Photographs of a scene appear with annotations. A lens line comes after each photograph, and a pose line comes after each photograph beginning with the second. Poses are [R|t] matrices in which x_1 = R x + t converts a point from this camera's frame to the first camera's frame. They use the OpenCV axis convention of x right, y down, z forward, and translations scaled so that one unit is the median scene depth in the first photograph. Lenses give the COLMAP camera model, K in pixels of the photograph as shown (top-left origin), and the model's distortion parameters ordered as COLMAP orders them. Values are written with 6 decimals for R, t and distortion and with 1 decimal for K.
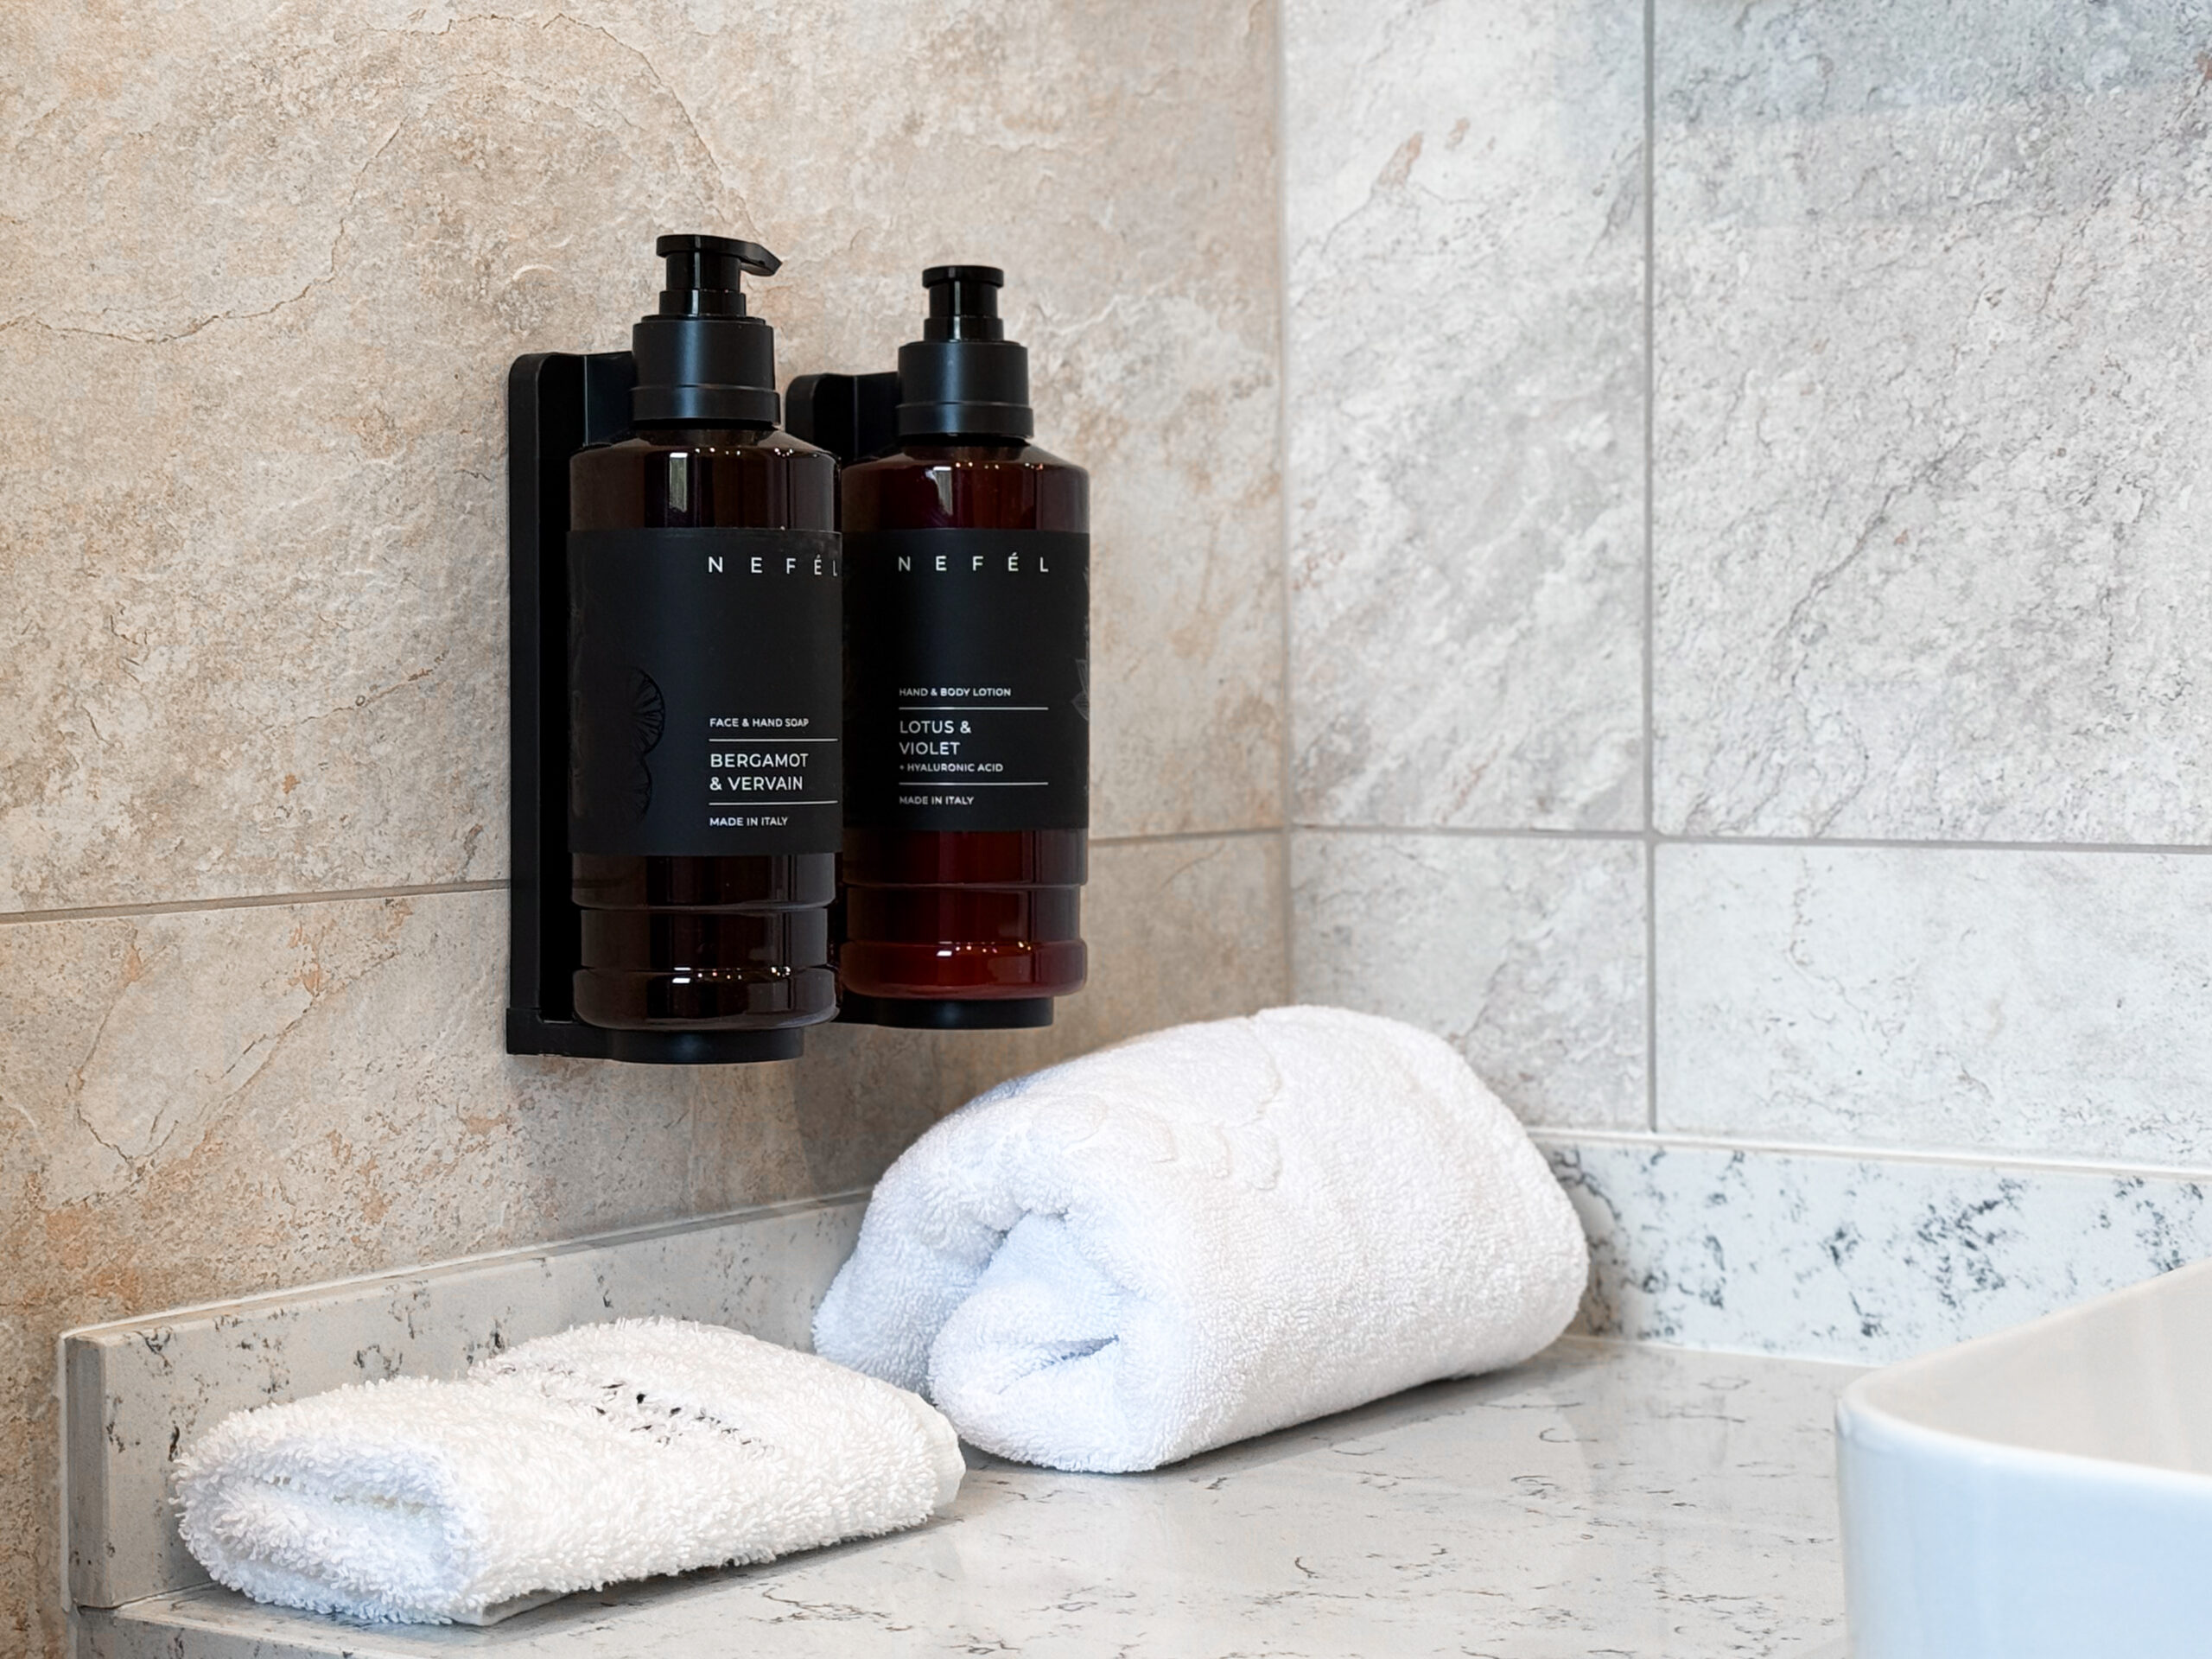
lens RADIAL K [[4136.8, 0, 1099.9], [0, 4136.8, 822.1], [0, 0, 1]] dist [0.126071, 0.000000]
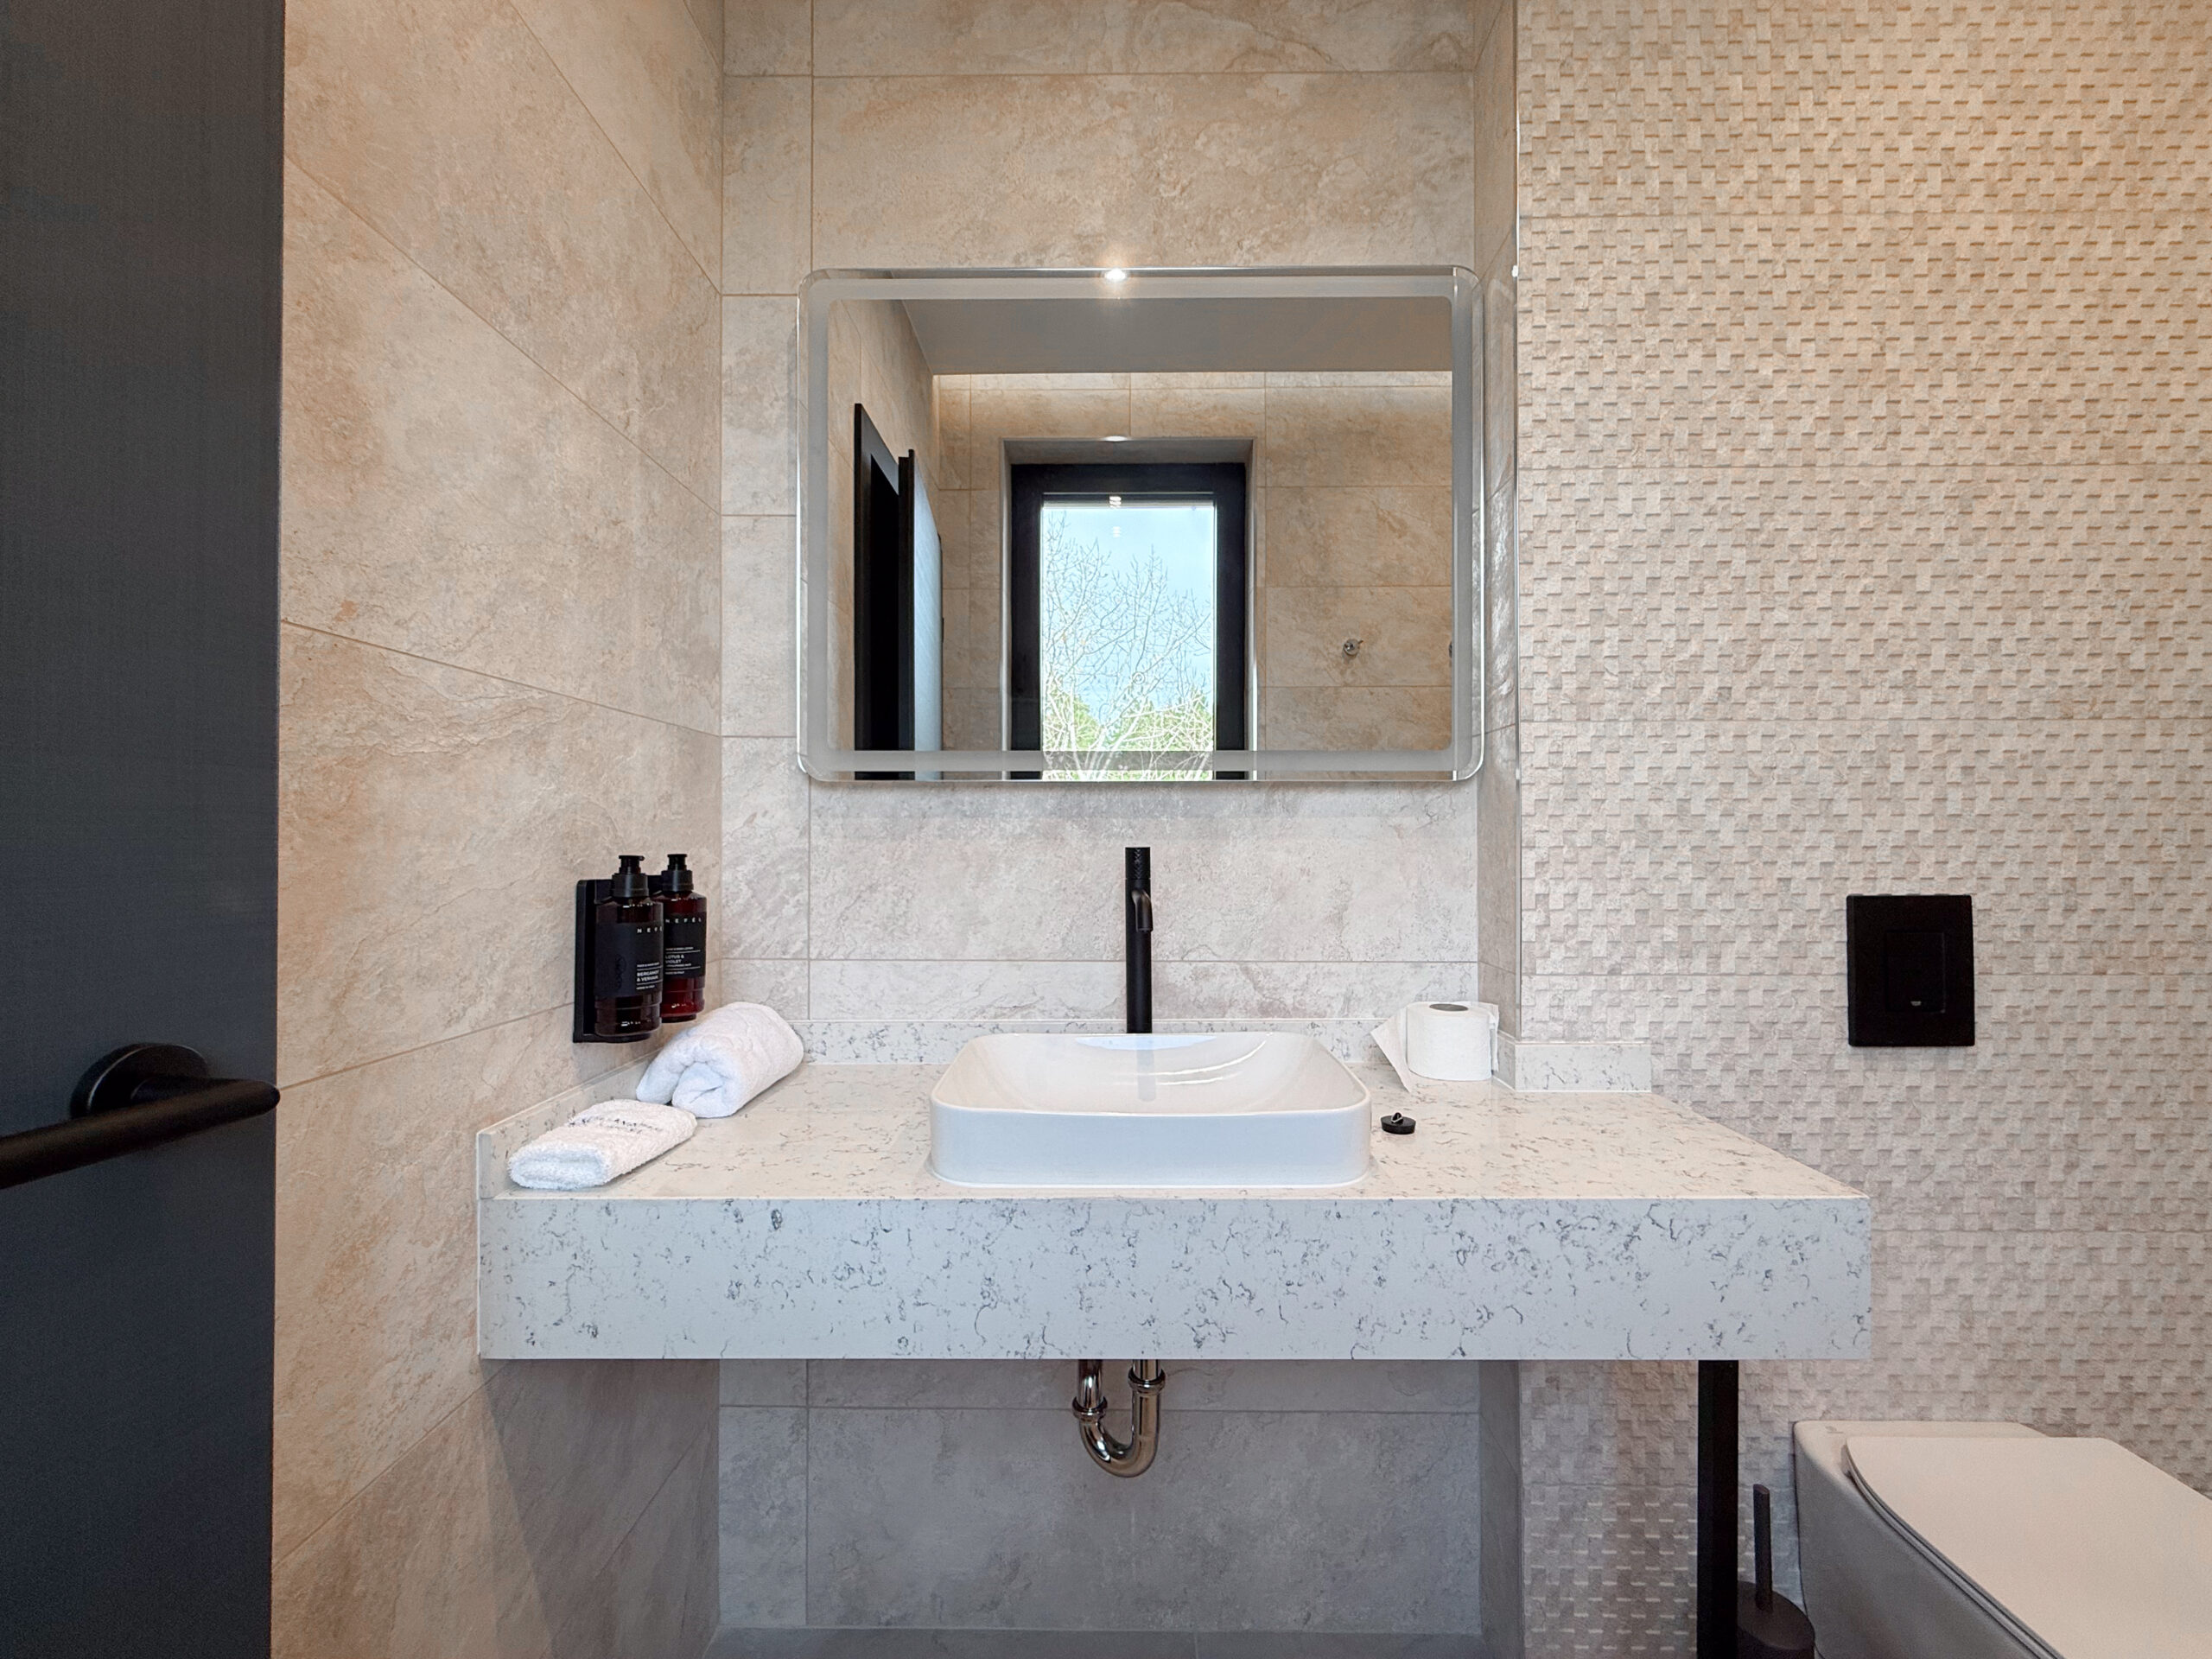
lens RADIAL K [[883.5, 0, 1114.3], [0, 883.5, 838.4], [0, 0, 1]] dist [-0.004174, 0.000644]
pose [[0.808331, 0.014417, 0.588552, -0.205001], [0.010580, 0.999183, -0.039006, -0.101693], [-0.588634, 0.037757, 0.807518, -0.066630]]
